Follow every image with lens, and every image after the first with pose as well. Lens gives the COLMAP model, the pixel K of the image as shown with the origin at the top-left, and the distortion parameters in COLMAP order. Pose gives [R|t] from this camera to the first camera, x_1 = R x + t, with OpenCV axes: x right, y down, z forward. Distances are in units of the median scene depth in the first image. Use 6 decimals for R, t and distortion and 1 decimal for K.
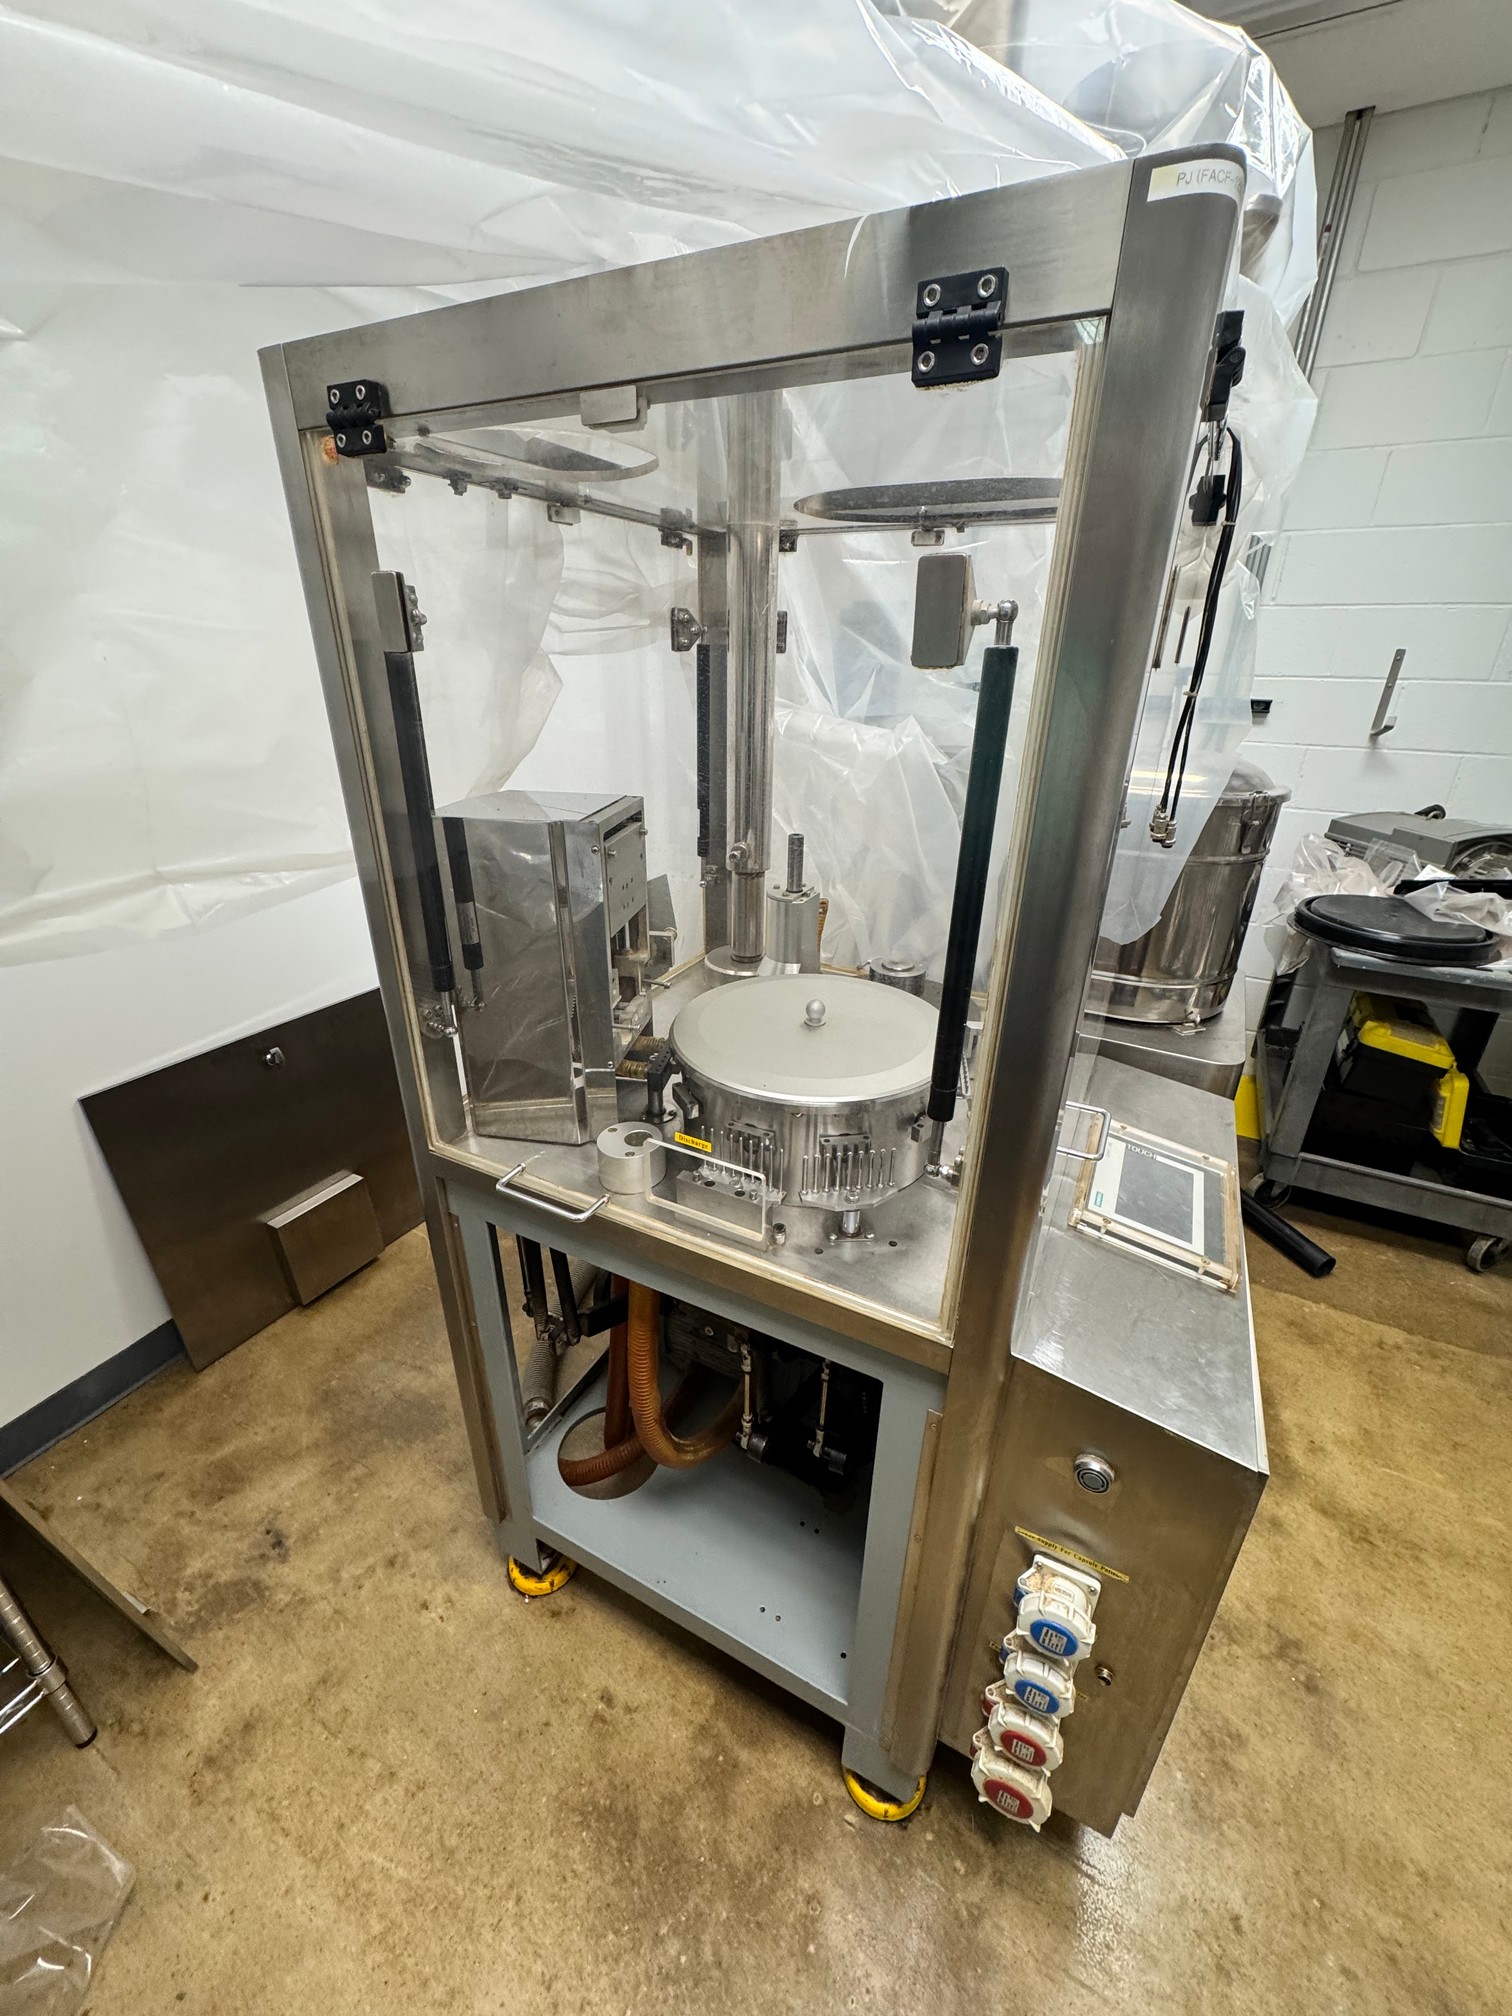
lens RADIAL K [[797.4, 0, 759.7], [0, 797.4, 1012.1], [0, 0, 1]] dist [-0.002184, 0.000065]
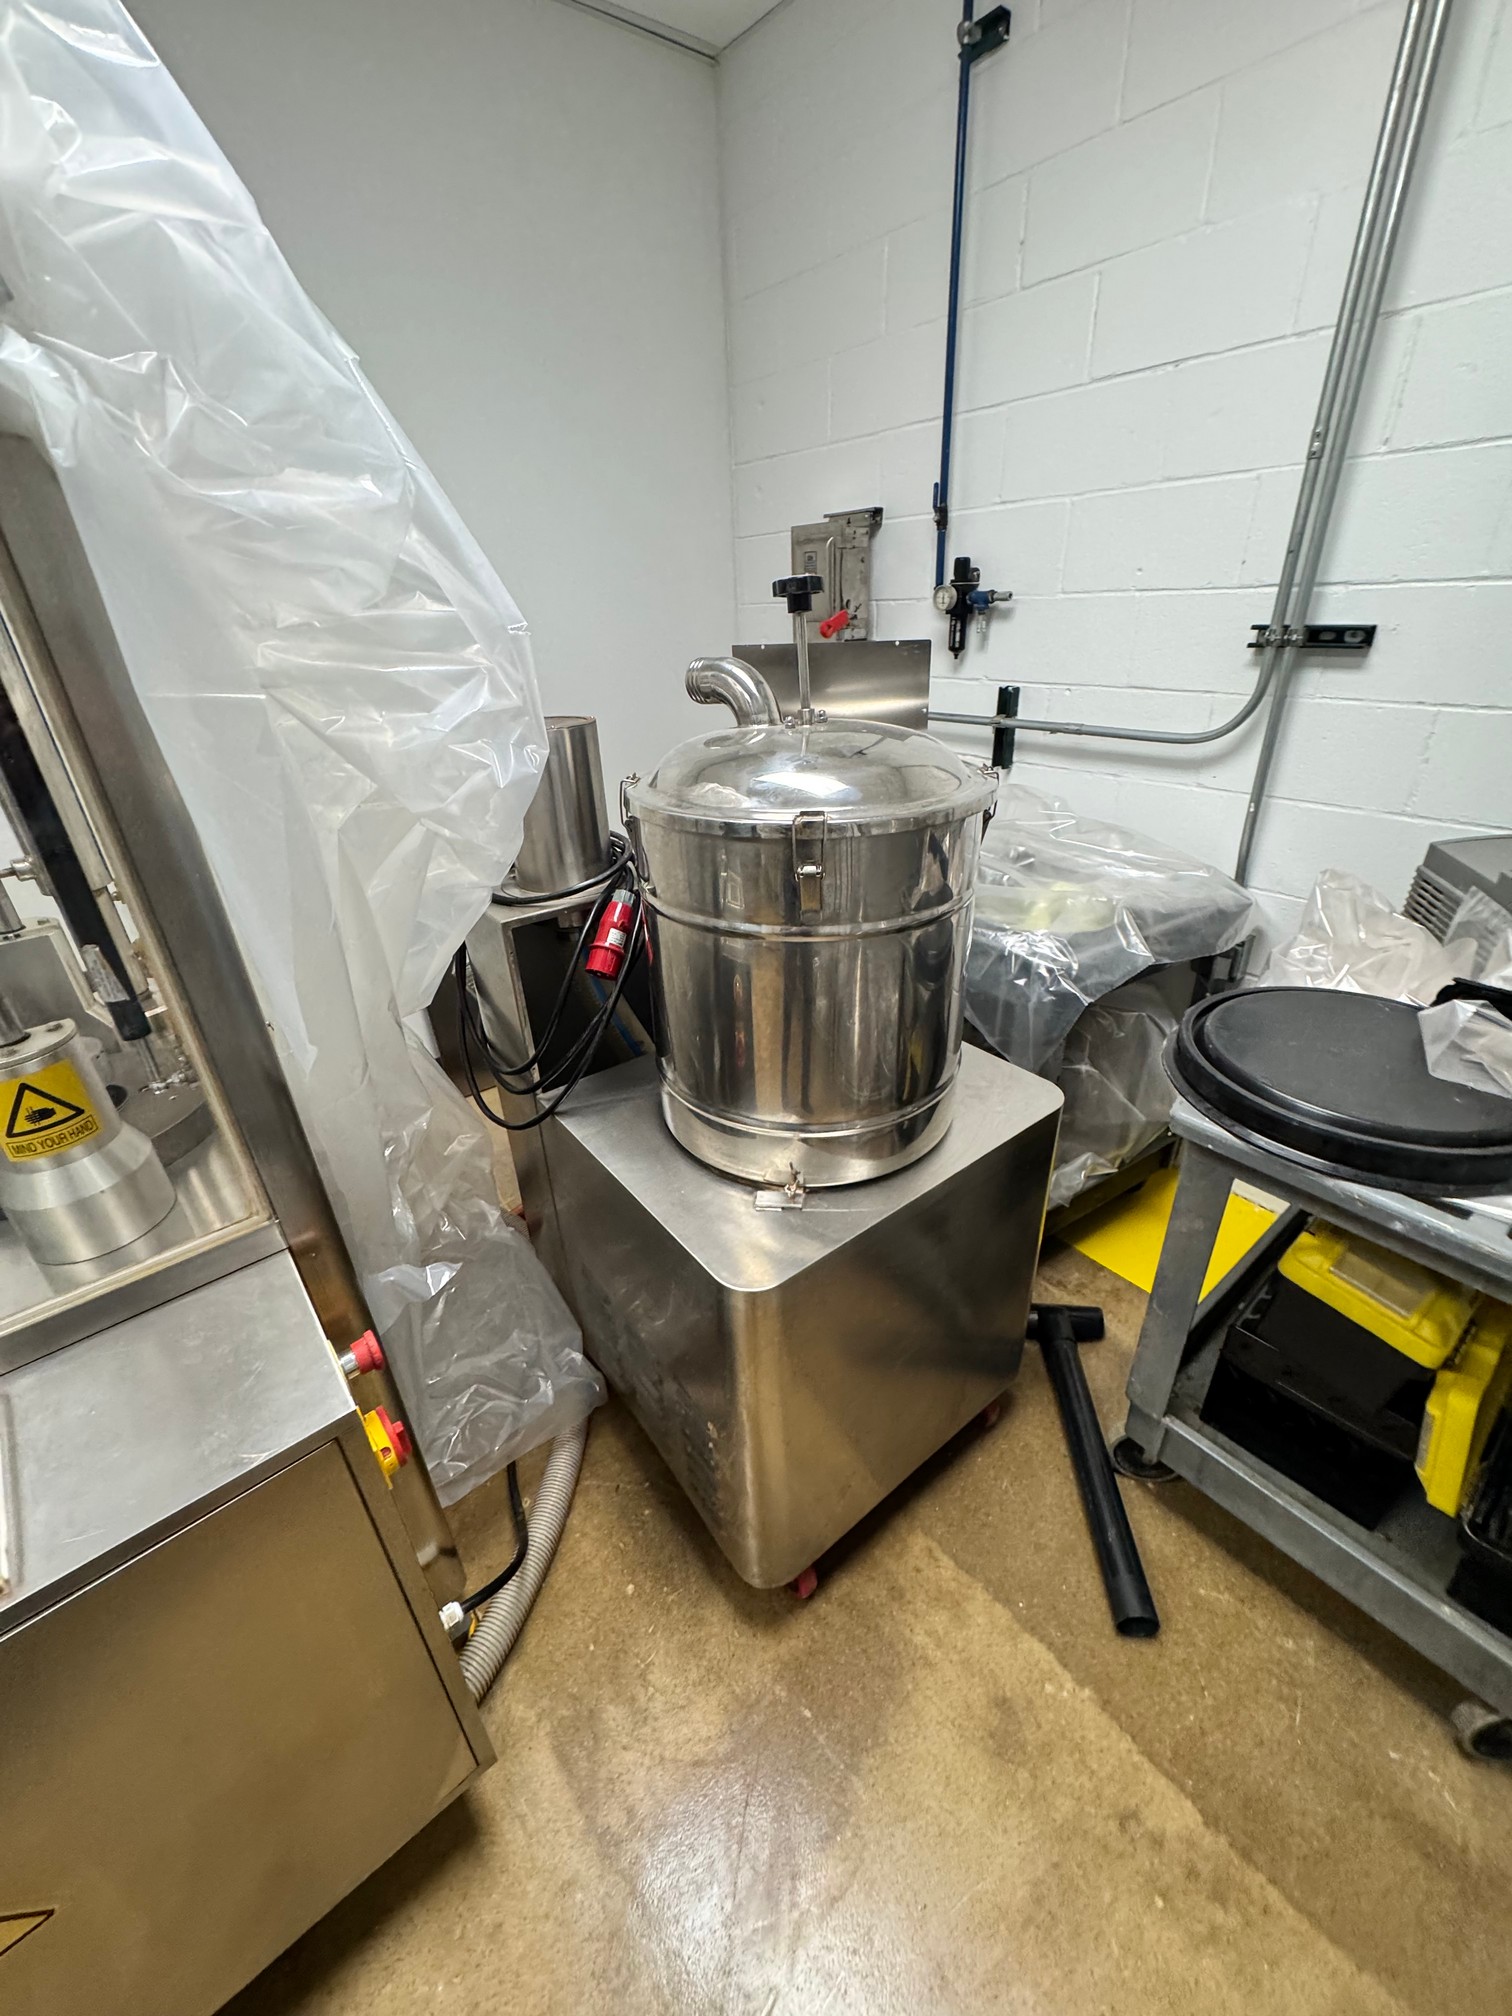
lens RADIAL K [[797.4, 0, 770.9], [0, 797.4, 1008.0], [0, 0, 1]] dist [-0.002184, 0.000065]
pose [[0.918888, 0.134926, -0.370729, 0.620004], [-0.115109, 0.990504, 0.075184, -0.140060], [0.377353, -0.026412, 0.925693, 0.373182]]
